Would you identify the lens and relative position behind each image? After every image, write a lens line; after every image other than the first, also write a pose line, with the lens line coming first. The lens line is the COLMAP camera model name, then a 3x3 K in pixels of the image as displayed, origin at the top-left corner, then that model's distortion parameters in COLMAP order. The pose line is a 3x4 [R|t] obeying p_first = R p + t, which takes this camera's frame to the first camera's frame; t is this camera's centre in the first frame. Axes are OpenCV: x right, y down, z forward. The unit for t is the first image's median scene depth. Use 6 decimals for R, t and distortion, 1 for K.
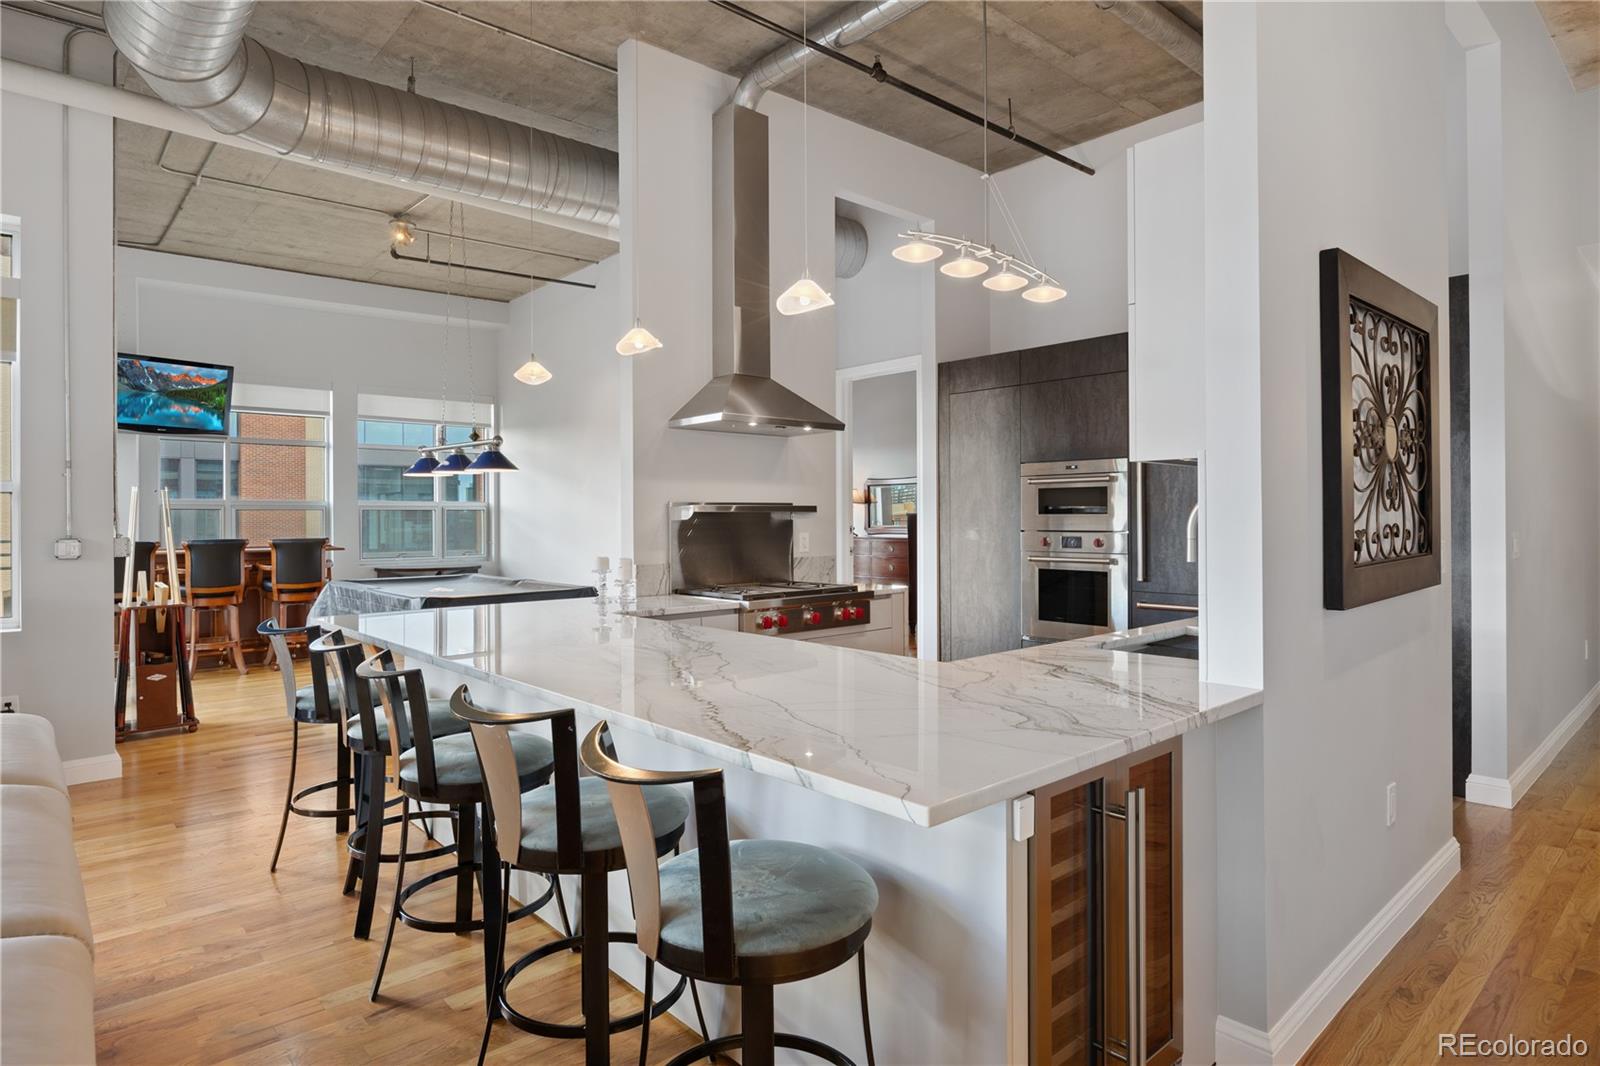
lens RADIAL K [[894.6, 0, 807.7], [0, 894.6, 519.8], [0, 0, 1]] dist [-0.002070, -0.000289]
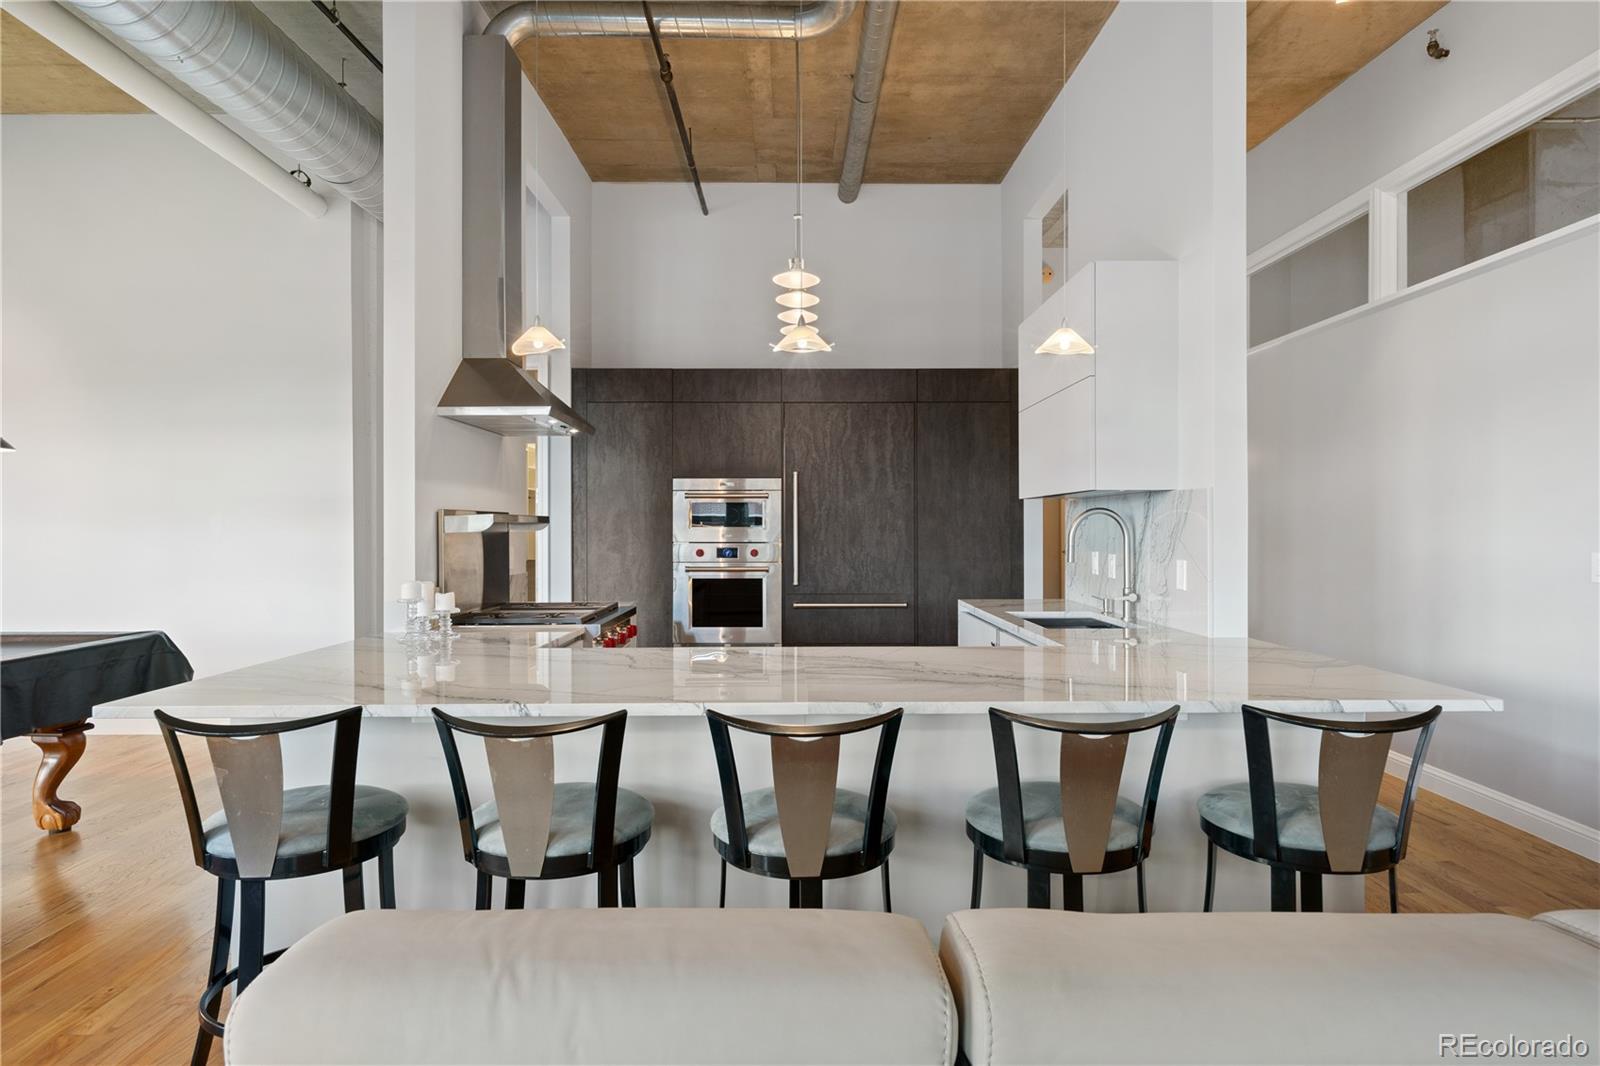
lens RADIAL K [[894.6, 0, 799.3], [0, 894.6, 533.0], [0, 0, 1]] dist [-0.002070, -0.000289]
pose [[0.667519, -0.001525, 0.744591, -0.471796], [-0.002067, 0.999990, 0.003901, -0.003419], [-0.744590, -0.004143, 0.667509, 0.209397]]
